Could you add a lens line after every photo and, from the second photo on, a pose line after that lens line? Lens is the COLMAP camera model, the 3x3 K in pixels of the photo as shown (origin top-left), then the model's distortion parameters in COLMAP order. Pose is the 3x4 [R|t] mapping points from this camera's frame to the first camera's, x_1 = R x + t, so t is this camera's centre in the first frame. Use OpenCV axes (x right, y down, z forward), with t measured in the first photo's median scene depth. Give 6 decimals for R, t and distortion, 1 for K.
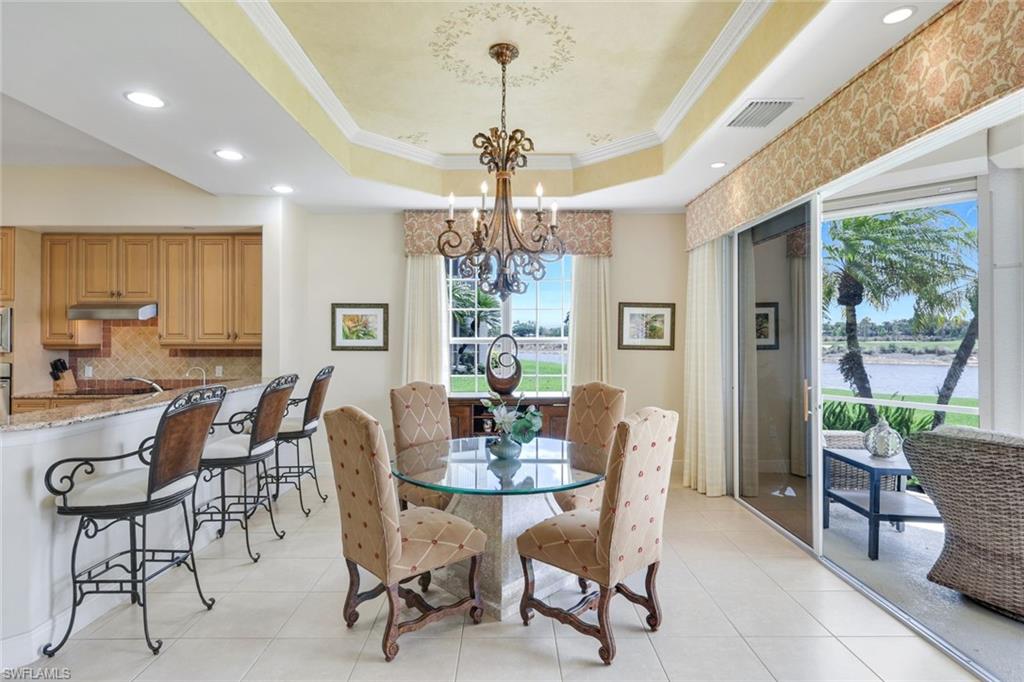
lens RADIAL K [[514.0, 0, 510.1], [0, 514.0, 334.9], [0, 0, 1]] dist [-0.001149, 0.000175]
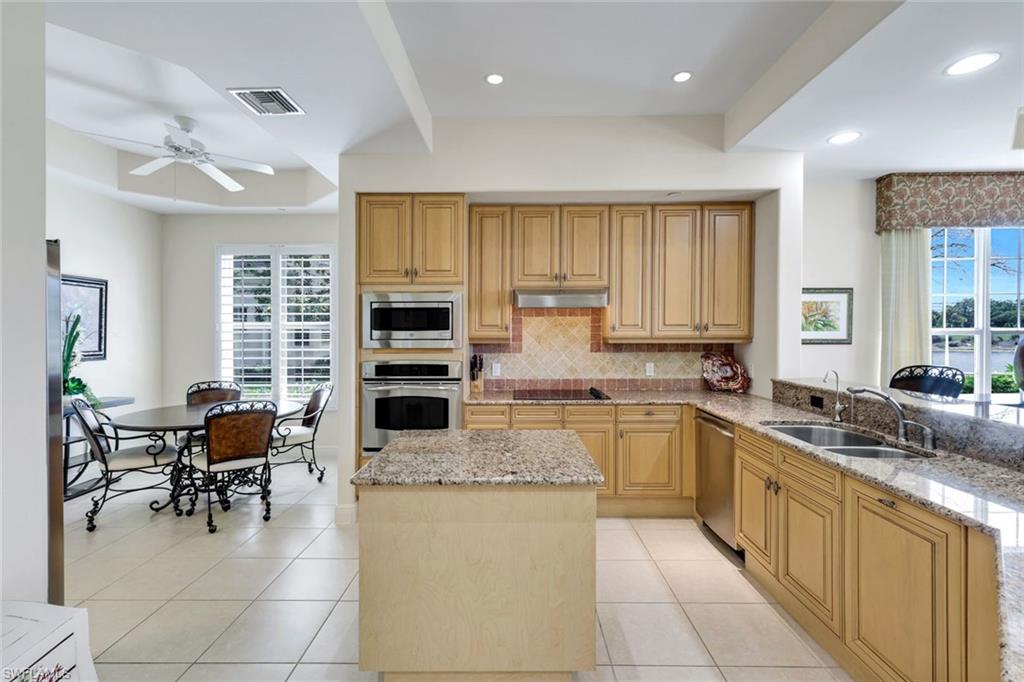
lens RADIAL K [[471.5, 0, 514.1], [0, 471.5, 334.3], [0, 0, 1]] dist [-0.001433, -0.000125]
pose [[0.999688, -0.002877, -0.024797, -0.819336], [0.003336, 0.999823, 0.018501, -0.001845], [0.024740, -0.018578, 0.999521, 0.234863]]
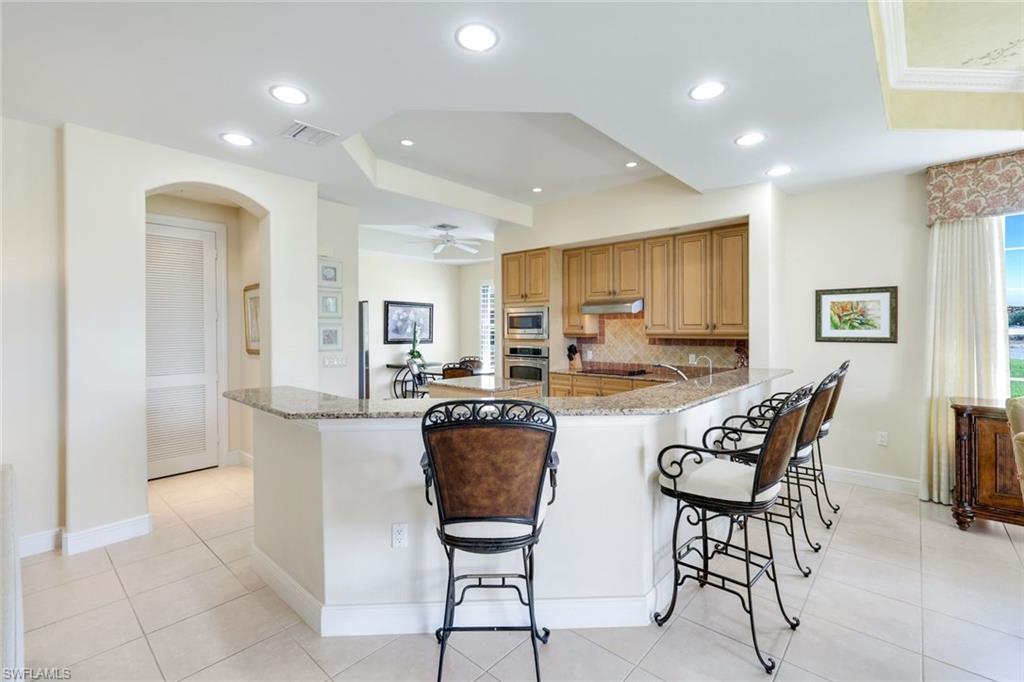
lens RADIAL K [[449.0, 0, 509.7], [0, 449.0, 329.6], [0, 0, 1]] dist [-0.000068, -0.000691]
pose [[0.731627, -0.001233, -0.681704, -0.214613], [0.007595, 0.999951, 0.006343, -0.000341], [0.681663, -0.009819, 0.731601, 0.046466]]
